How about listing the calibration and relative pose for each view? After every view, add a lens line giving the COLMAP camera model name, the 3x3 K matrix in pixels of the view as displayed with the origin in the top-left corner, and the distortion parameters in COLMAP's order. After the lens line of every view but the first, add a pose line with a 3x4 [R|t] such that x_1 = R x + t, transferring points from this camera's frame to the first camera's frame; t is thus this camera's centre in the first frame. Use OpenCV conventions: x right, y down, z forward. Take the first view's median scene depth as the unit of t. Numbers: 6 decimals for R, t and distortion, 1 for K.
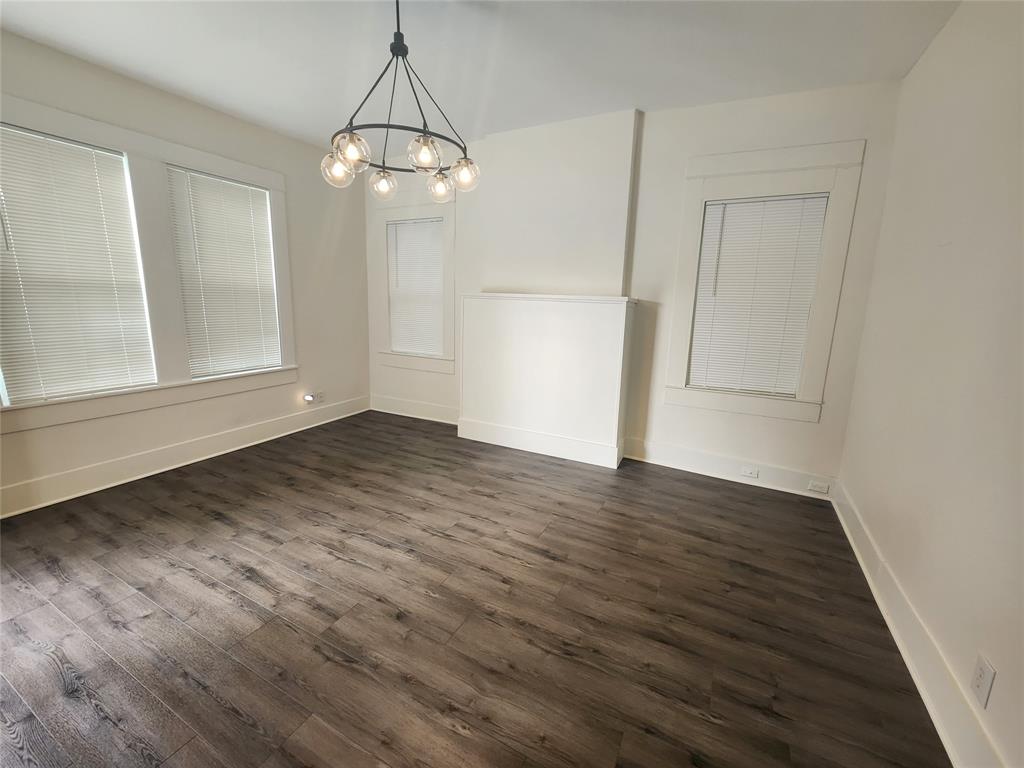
lens RADIAL K [[421.4, 0, 512.7], [0, 421.4, 380.1], [0, 0, 1]] dist [0.006337, -0.001395]
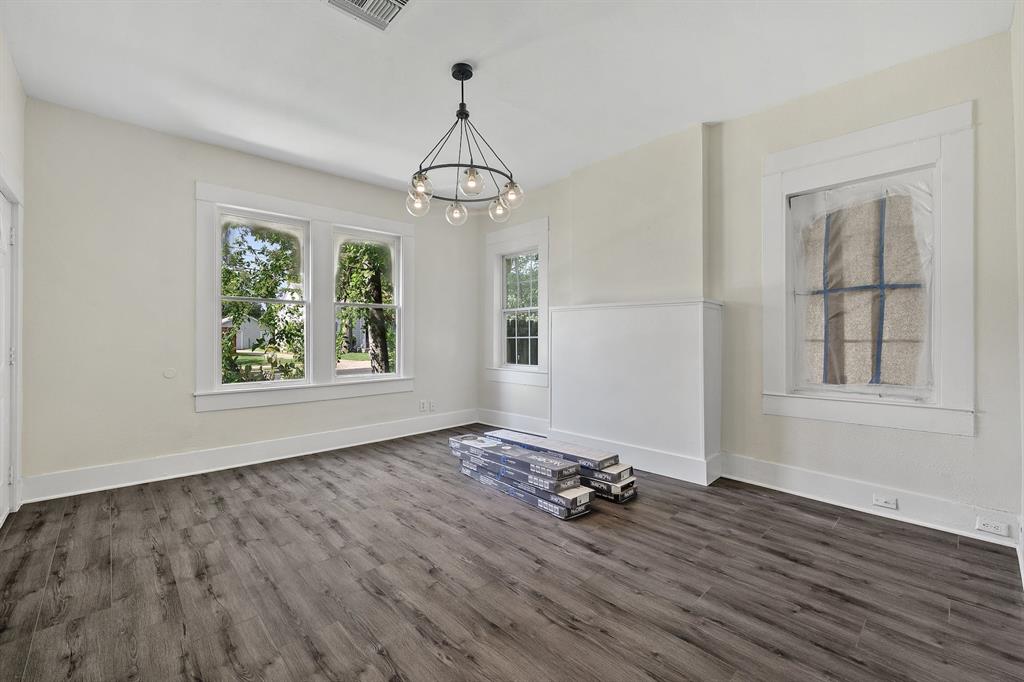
lens RADIAL K [[430.7, 0, 512.1], [0, 430.7, 340.6], [0, 0, 1]] dist [0.001891, 0.000222]
pose [[0.943855, -0.029564, -0.329033, 0.286917], [-0.032316, 0.982949, -0.181019, 0.150272], [0.328774, 0.181488, 0.926806, -0.073750]]
